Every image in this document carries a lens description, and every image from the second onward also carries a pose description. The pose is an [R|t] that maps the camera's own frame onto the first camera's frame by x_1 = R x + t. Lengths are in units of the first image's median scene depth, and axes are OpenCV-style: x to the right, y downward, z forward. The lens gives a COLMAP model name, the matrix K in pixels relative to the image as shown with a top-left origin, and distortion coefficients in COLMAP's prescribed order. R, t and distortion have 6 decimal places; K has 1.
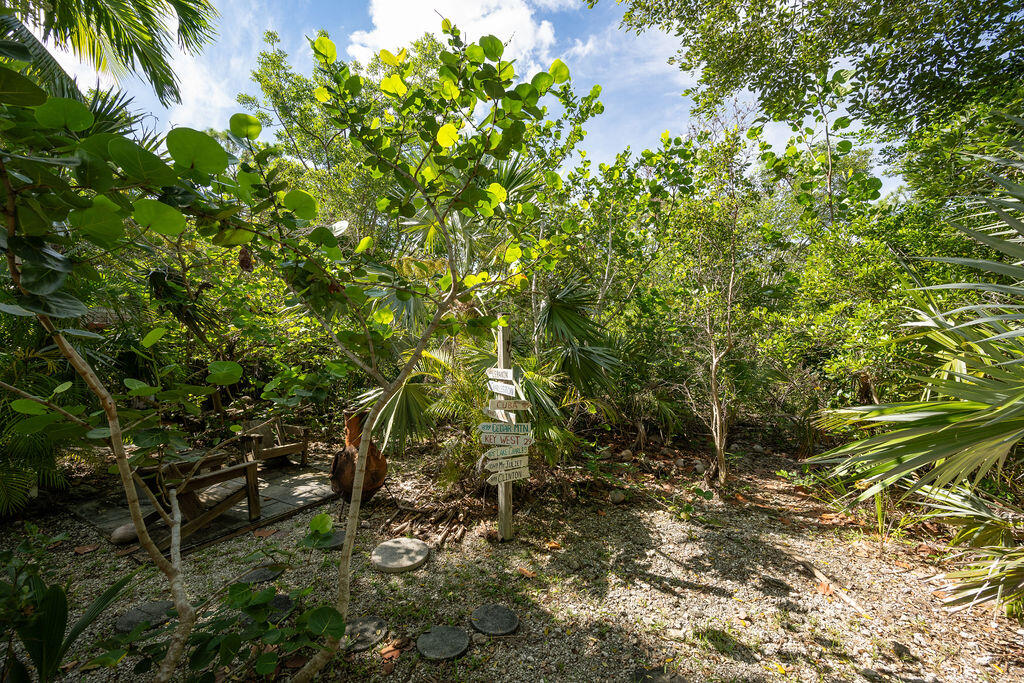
lens RADIAL K [[401.1, 0, 511.4], [0, 401.1, 344.6], [0, 0, 1]] dist [-0.003365, 0.000952]
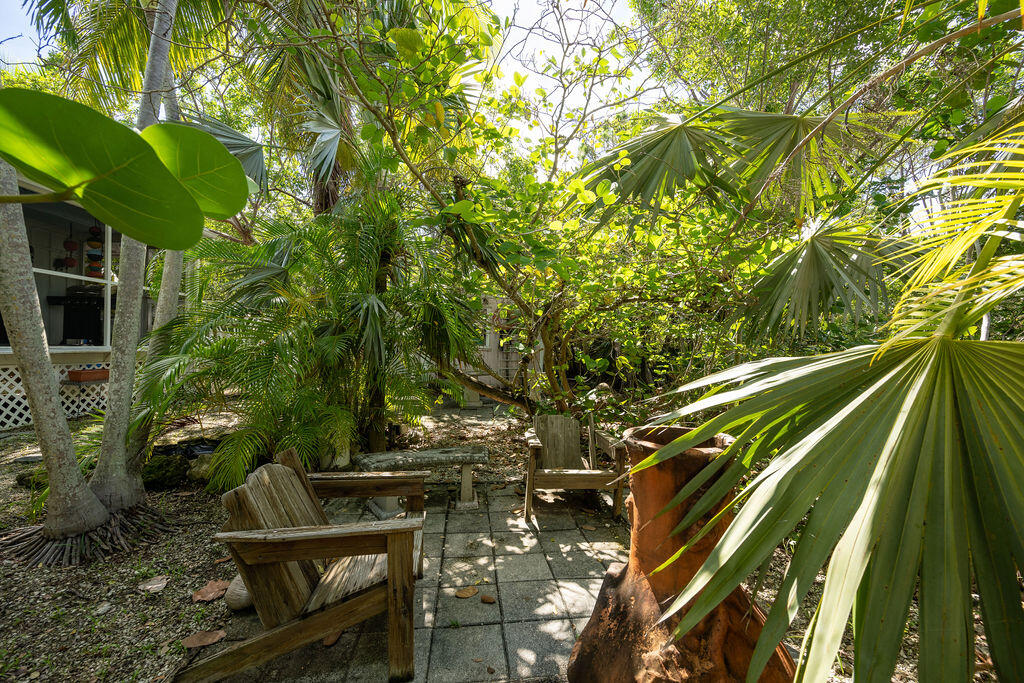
lens RADIAL K [[401.1, 0, 510.1], [0, 401.1, 340.4], [0, 0, 1]] dist [-0.003365, 0.000952]
pose [[0.590620, -0.001289, -0.806949, -0.286816], [-0.003719, 0.999984, -0.004319, 0.122508], [0.806941, 0.005552, 0.590606, 0.910908]]
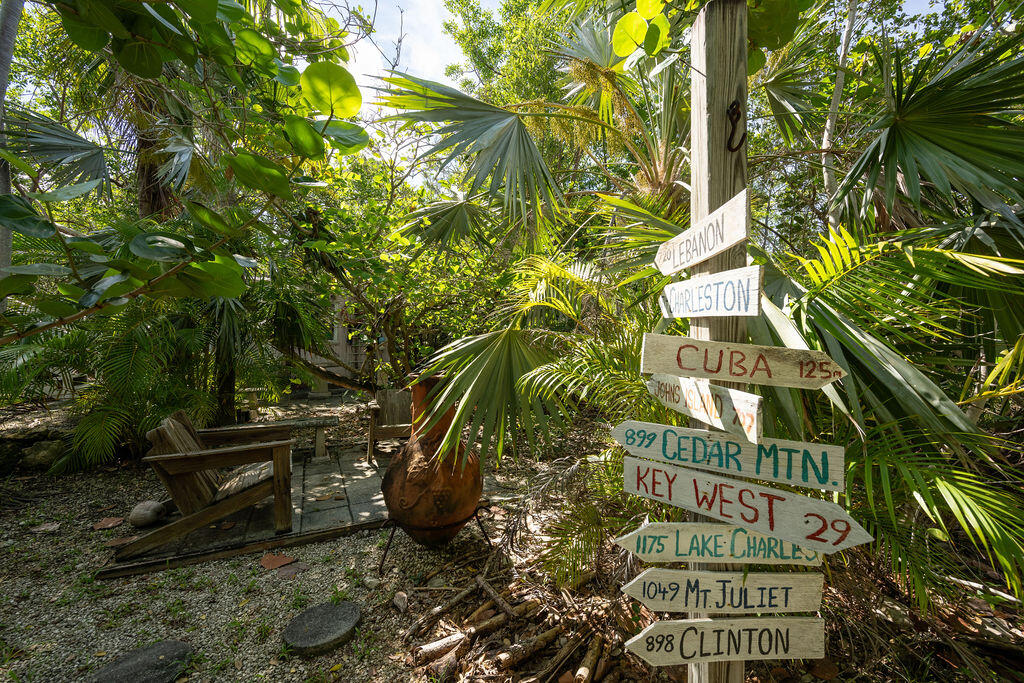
lens RADIAL K [[401.1, 0, 512.3], [0, 401.1, 345.3], [0, 0, 1]] dist [-0.003365, 0.000952]
pose [[0.837270, 0.010475, -0.546689, 0.015142], [-0.000942, 0.999843, 0.017716, 0.134782], [0.546788, -0.014318, 0.837148, 0.709325]]
